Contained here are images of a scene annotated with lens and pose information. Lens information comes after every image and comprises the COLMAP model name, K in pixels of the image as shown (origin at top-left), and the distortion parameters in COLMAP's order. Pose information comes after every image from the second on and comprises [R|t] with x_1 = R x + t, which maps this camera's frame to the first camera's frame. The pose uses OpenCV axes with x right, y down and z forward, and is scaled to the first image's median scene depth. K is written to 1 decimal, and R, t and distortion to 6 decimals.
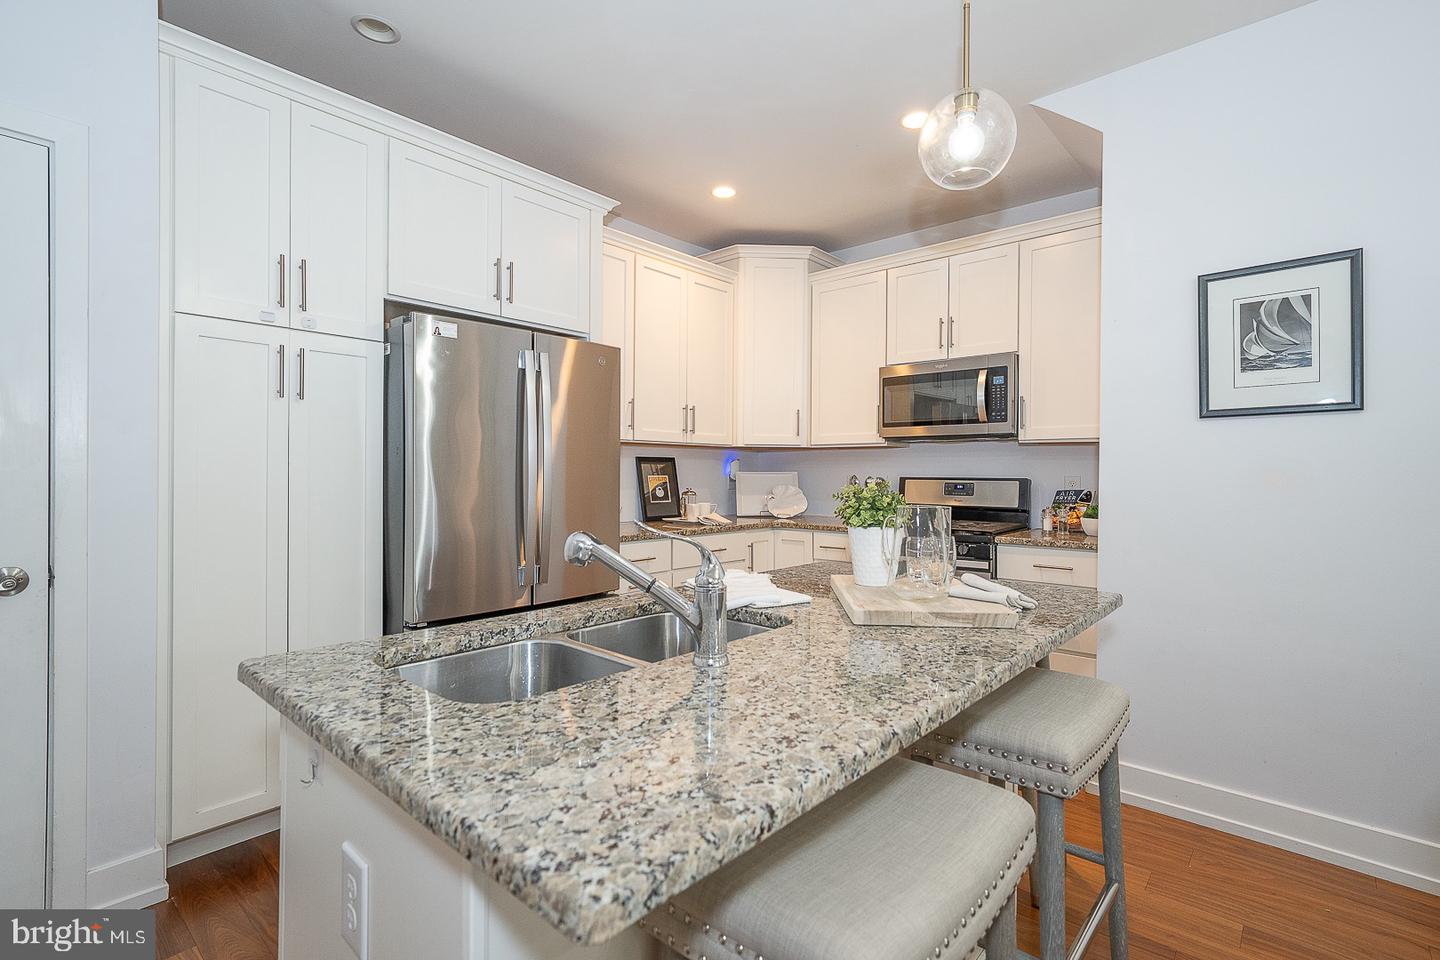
lens RADIAL K [[674.9, 0, 722.4], [0, 674.9, 474.1], [0, 0, 1]] dist [0.002597, 0.001660]
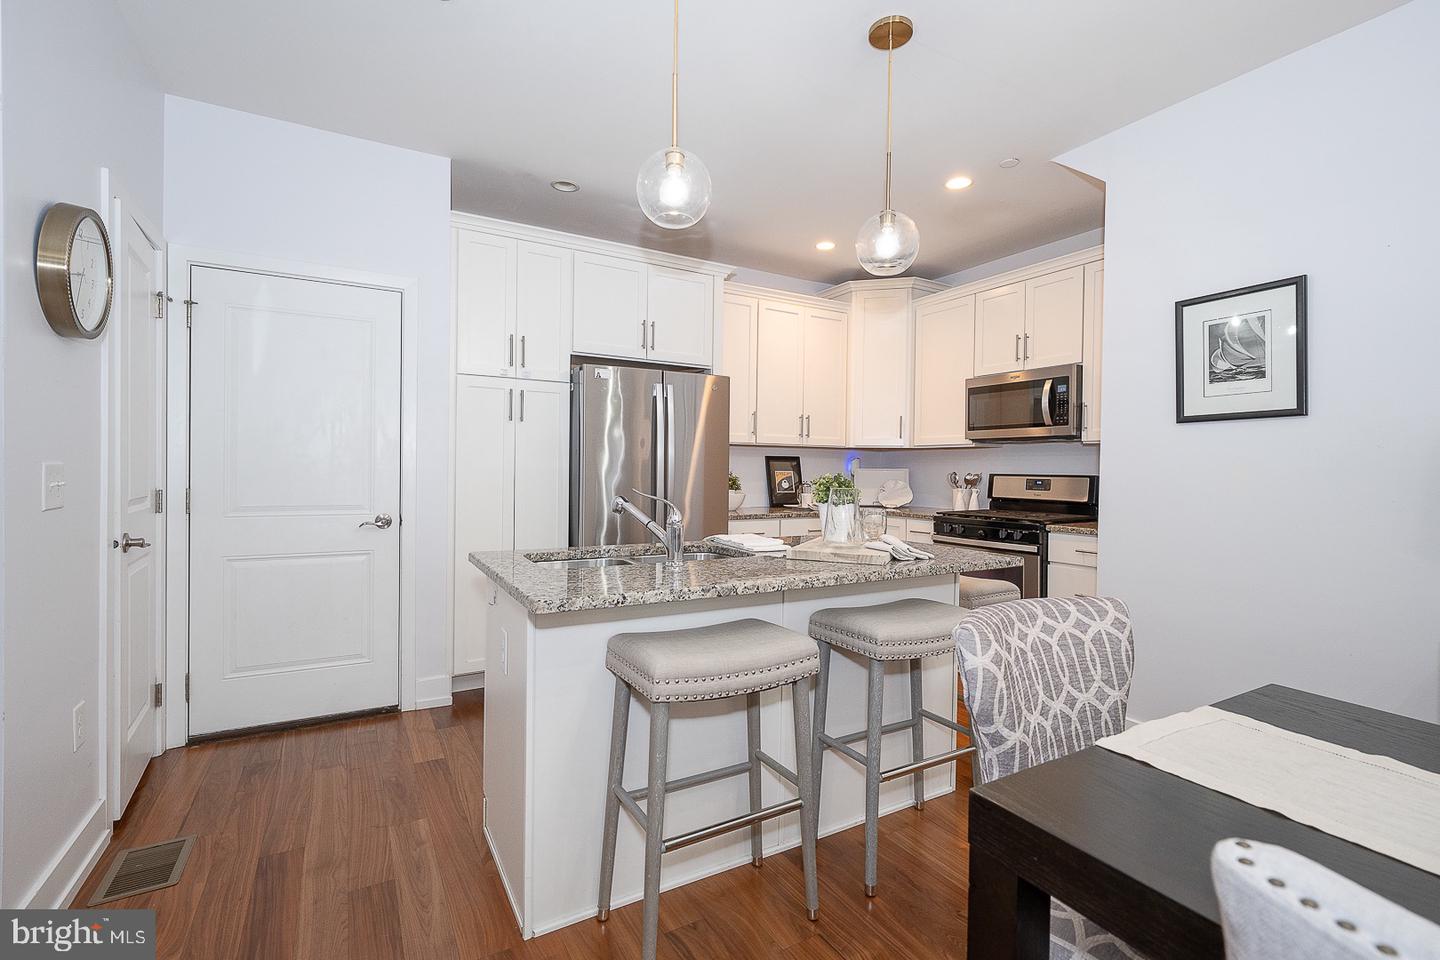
lens RADIAL K [[644.9, 0, 722.3], [0, 644.9, 475.3], [0, 0, 1]] dist [0.000455, 0.003599]
pose [[0.949108, 0.009057, -0.314822, 0.199587], [-0.007643, 0.999954, 0.005726, 0.004564], [0.314859, -0.003029, 0.949133, -0.199141]]
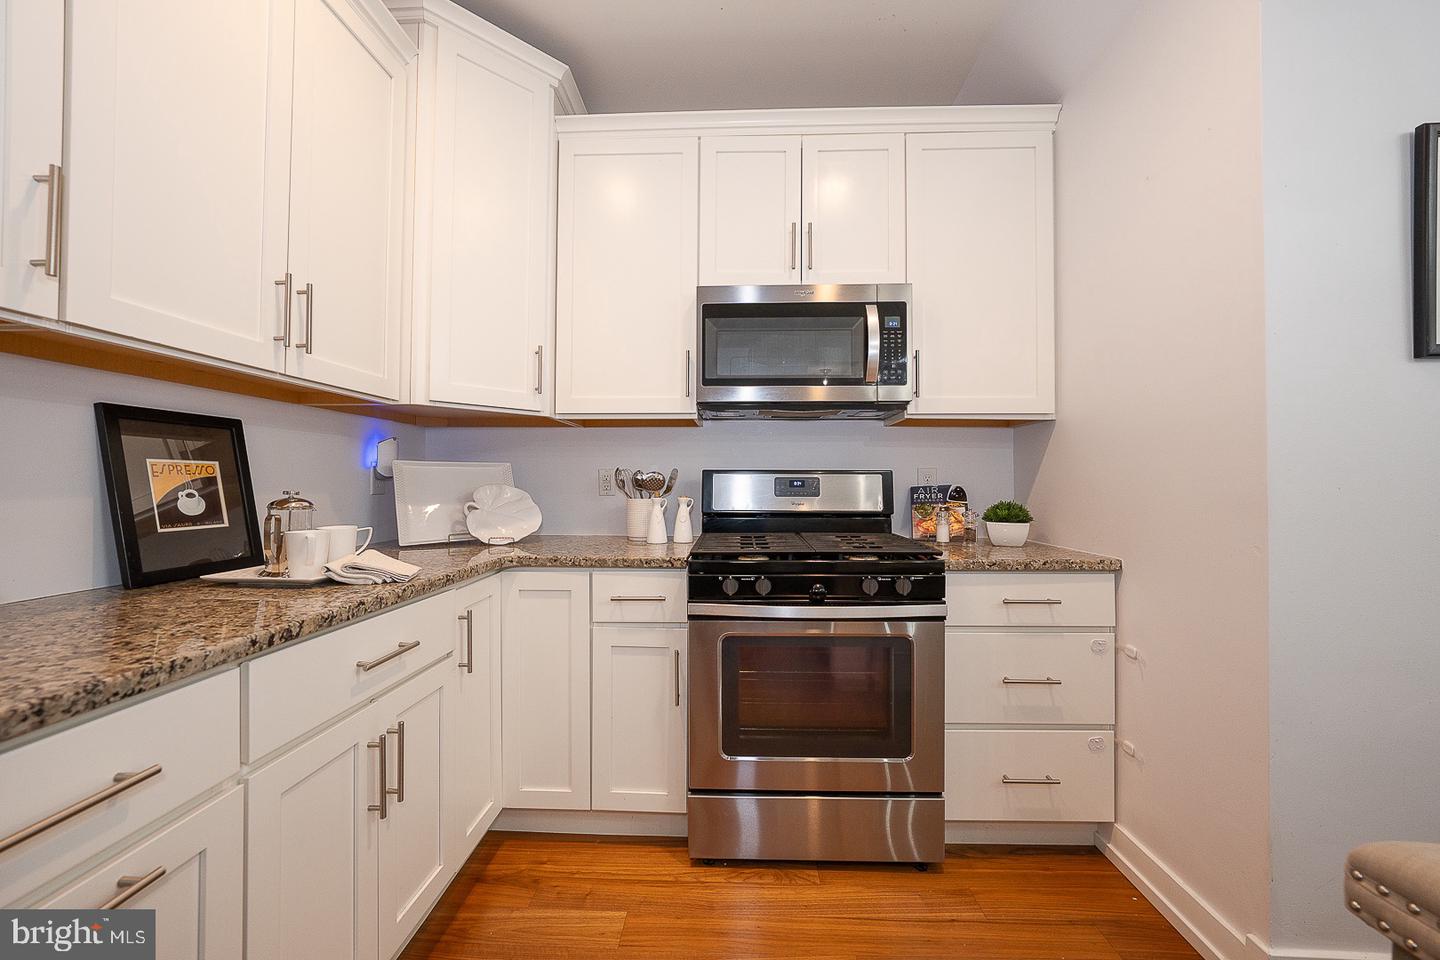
lens RADIAL K [[547.0, 0, 720.8], [0, 547.0, 474.5], [0, 0, 1]] dist [-0.010166, -0.000003]
pose [[0.773808, 0.006174, 0.633390, -0.062676], [0.003833, 0.999889, -0.014430, 0.018155], [-0.633408, 0.013594, 0.773698, 0.655870]]
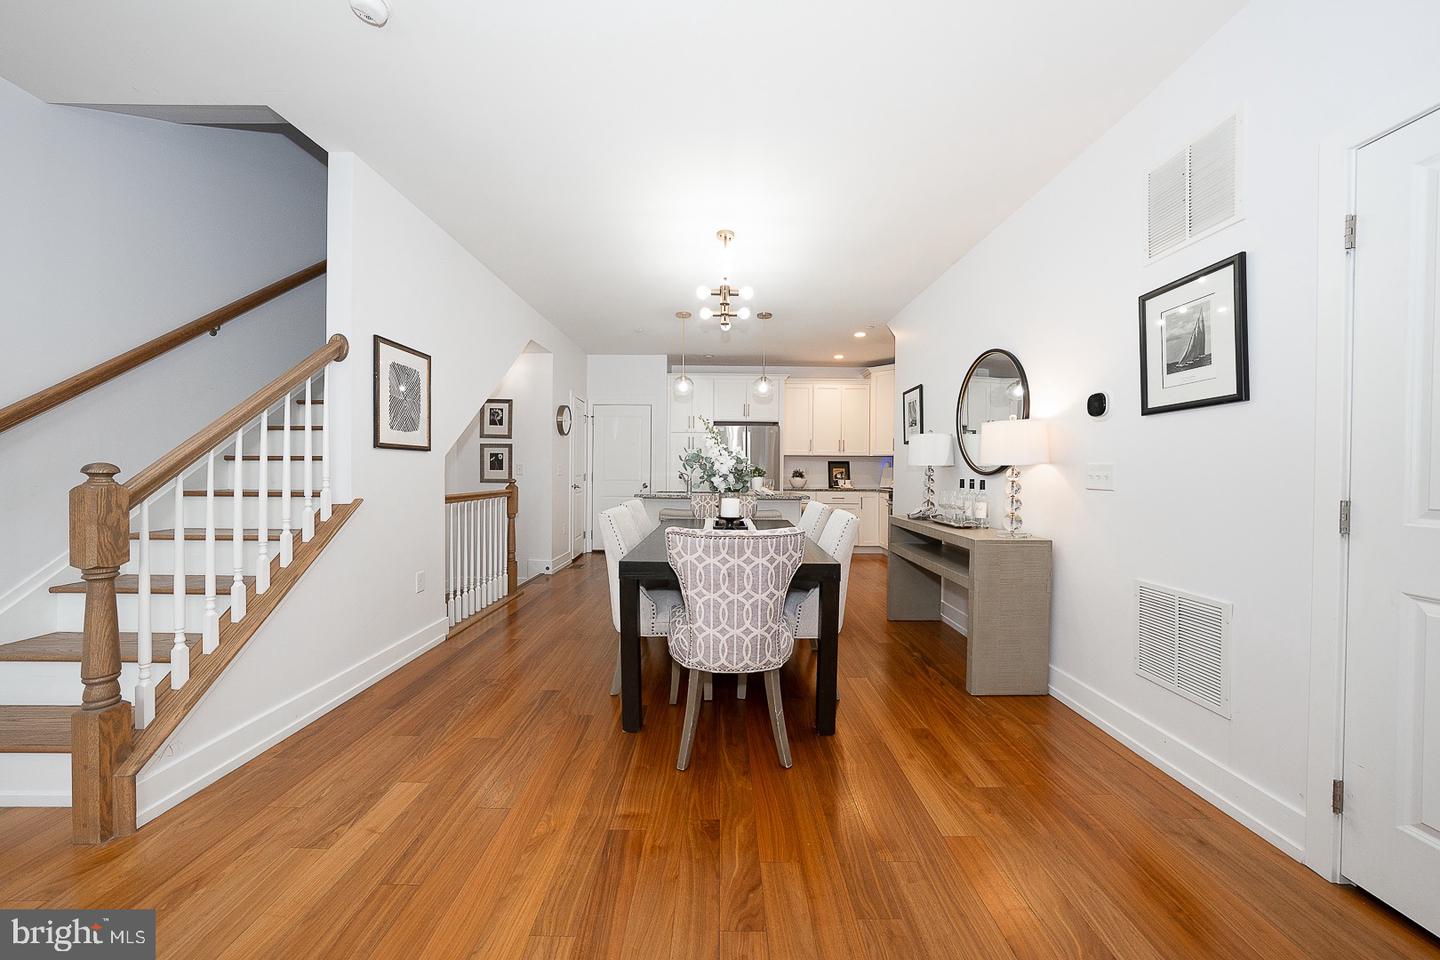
lens RADIAL K [[498.0, 0, 721.8], [0, 498.0, 475.5], [0, 0, 1]] dist [-0.025225, 0.005623]
pose [[0.665864, 0.007100, -0.746039, 1.095569], [-0.008435, 0.999962, 0.001989, 0.029032], [0.746025, 0.004968, 0.665899, -0.565614]]
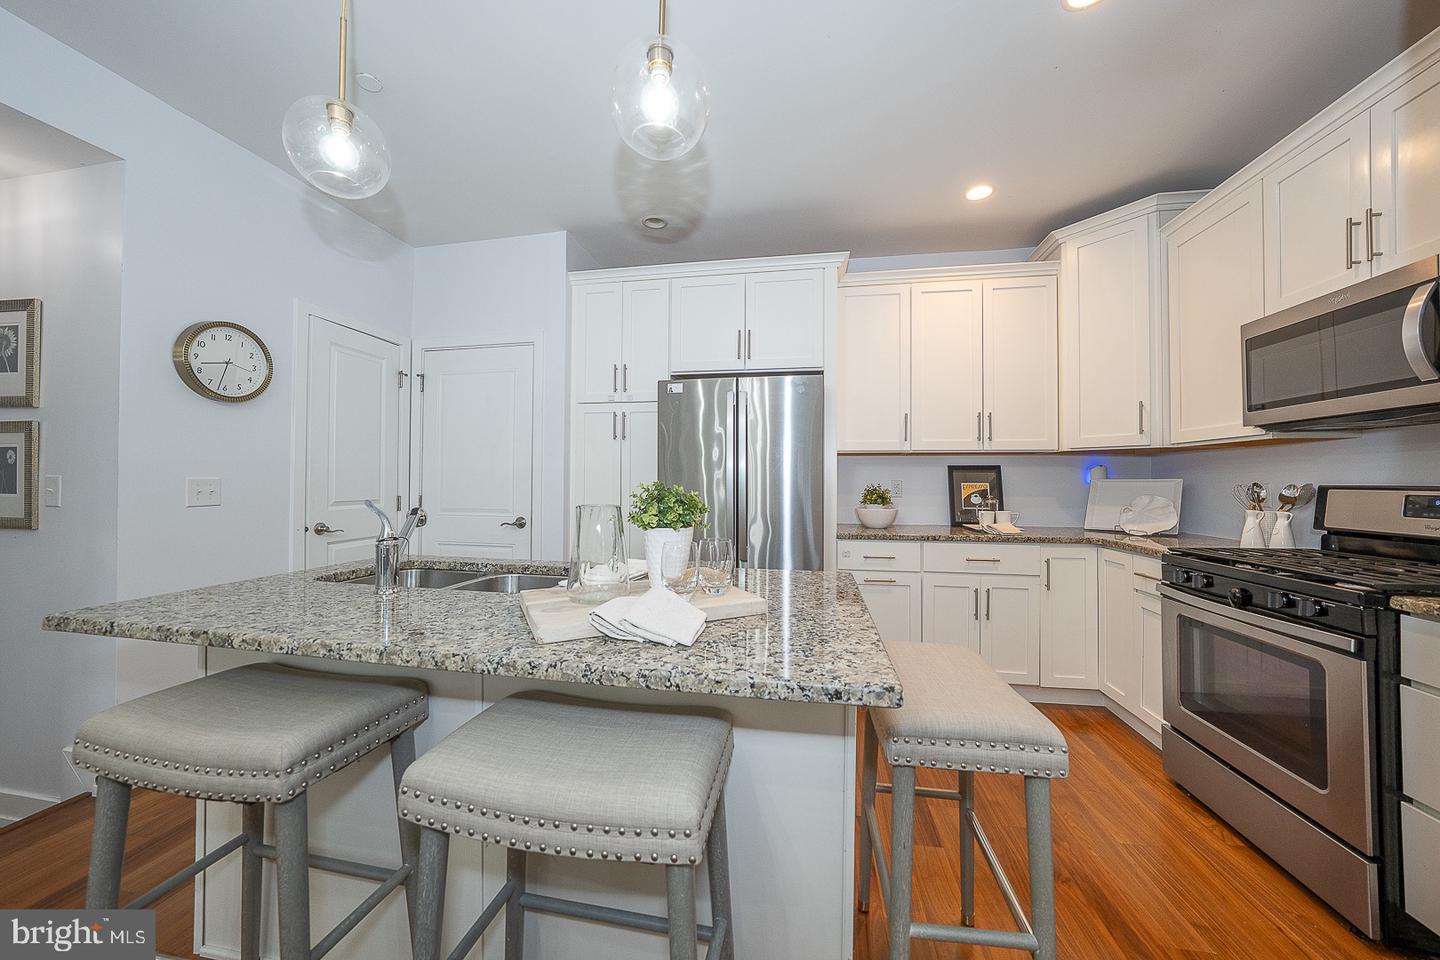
lens RADIAL K [[498.0, 0, 721.1], [0, 498.0, 474.9], [0, 0, 1]] dist [-0.025225, 0.005623]
pose [[0.519989, -0.013833, -0.854061, 0.406159], [-0.005105, 0.999801, -0.019302, 0.006861], [0.854158, 0.014397, 0.519814, 0.312794]]
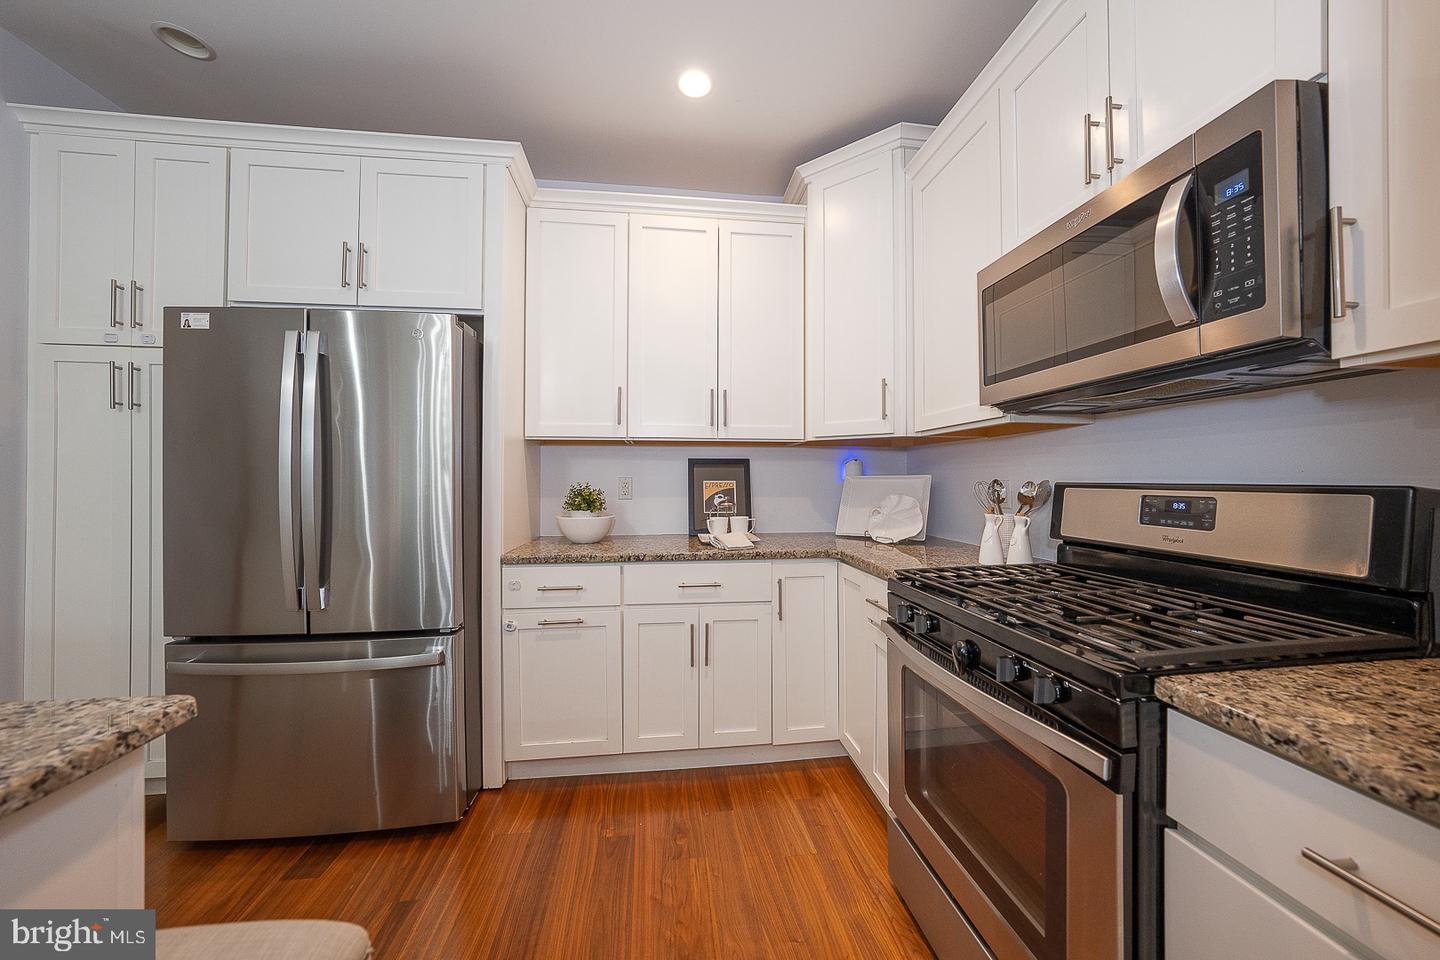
lens RADIAL K [[498.0, 0, 719.8], [0, 498.0, 475.1], [0, 0, 1]] dist [-0.025225, 0.005623]
pose [[0.748843, -0.009637, -0.662678, 0.358997], [0.000956, 0.999909, -0.013462, 0.003580], [0.662747, 0.009447, 0.748784, 0.625694]]
